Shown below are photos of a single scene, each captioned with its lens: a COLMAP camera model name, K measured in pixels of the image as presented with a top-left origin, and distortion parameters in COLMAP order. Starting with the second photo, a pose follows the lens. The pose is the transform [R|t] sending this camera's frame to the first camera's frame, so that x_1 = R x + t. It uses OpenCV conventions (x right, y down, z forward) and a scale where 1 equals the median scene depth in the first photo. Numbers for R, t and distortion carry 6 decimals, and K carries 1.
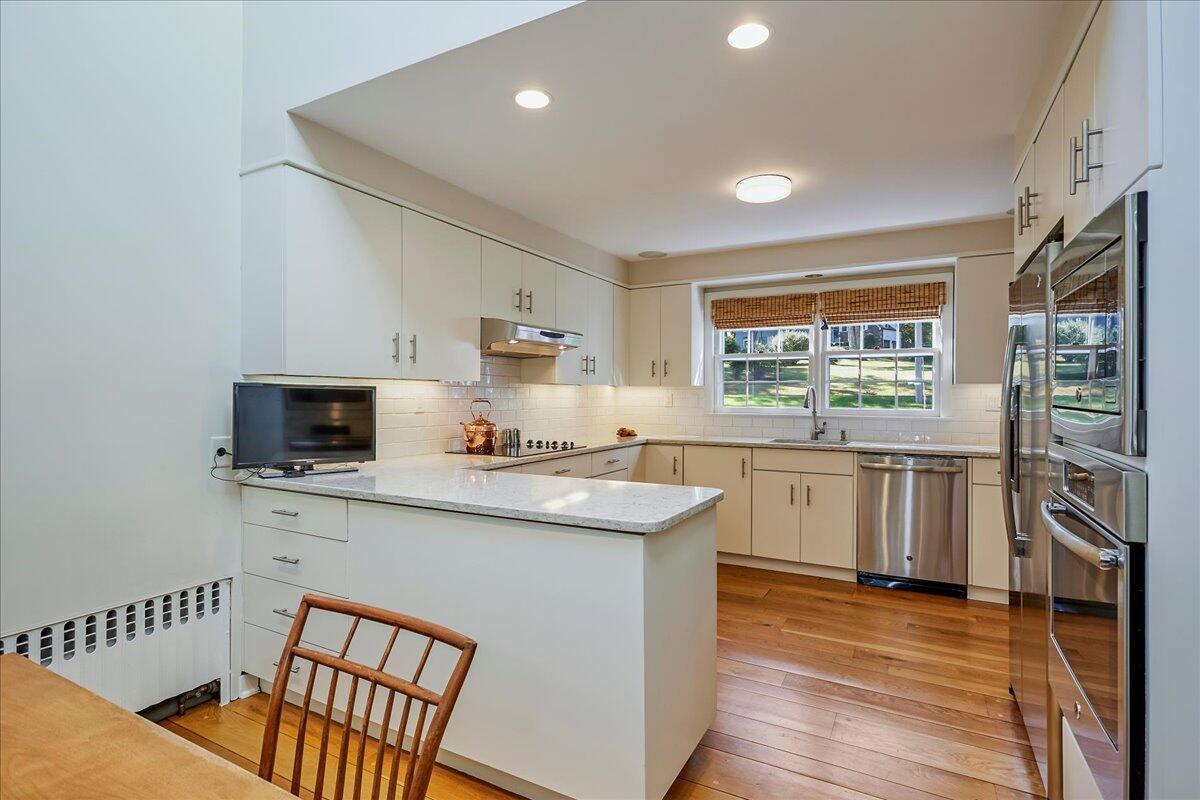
lens RADIAL K [[593.4, 0, 600.0], [0, 593.4, 400.0], [0, 0, 1]] dist [-0.000161, -0.000417]
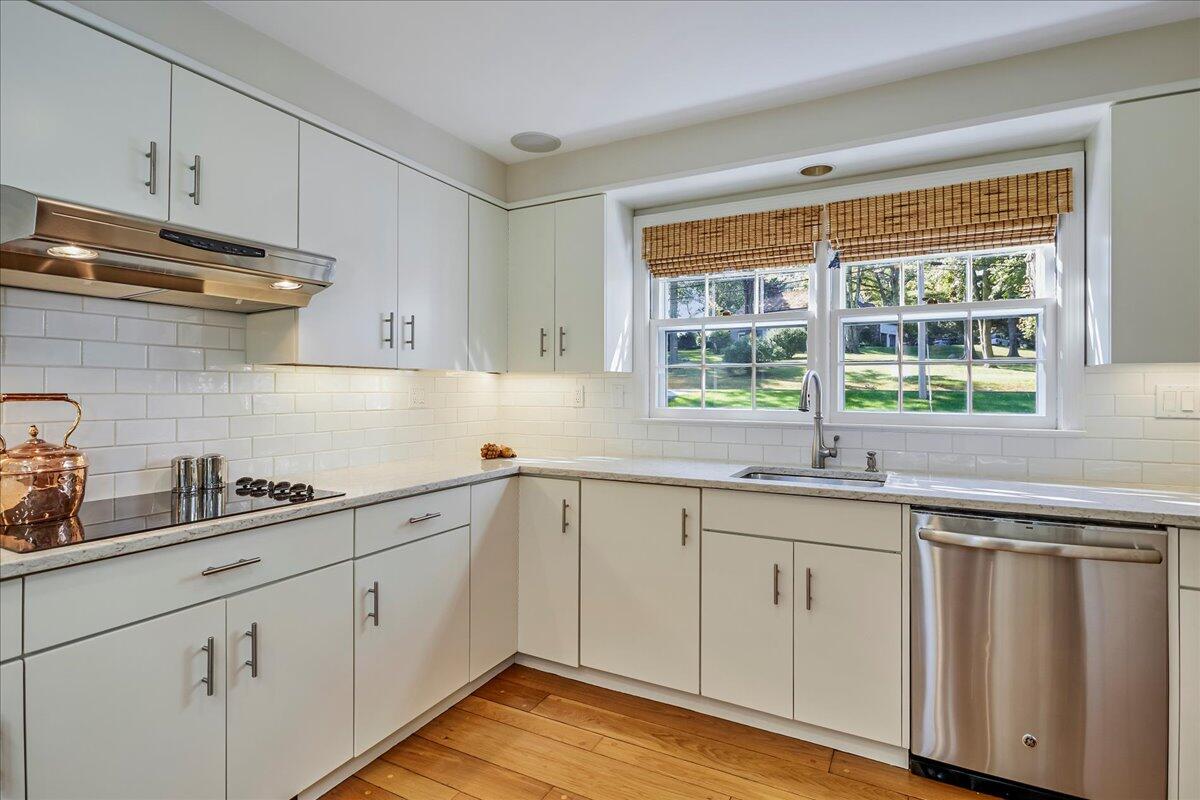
lens RADIAL K [[601.5, 0, 602.4], [0, 601.5, 388.1], [0, 0, 1]] dist [0.000108, -0.000274]
pose [[0.999912, 0.000325, 0.013268, 0.153847], [-0.000167, 0.999929, -0.011908, -0.000921], [-0.013271, 0.011904, 0.999841, 0.445572]]
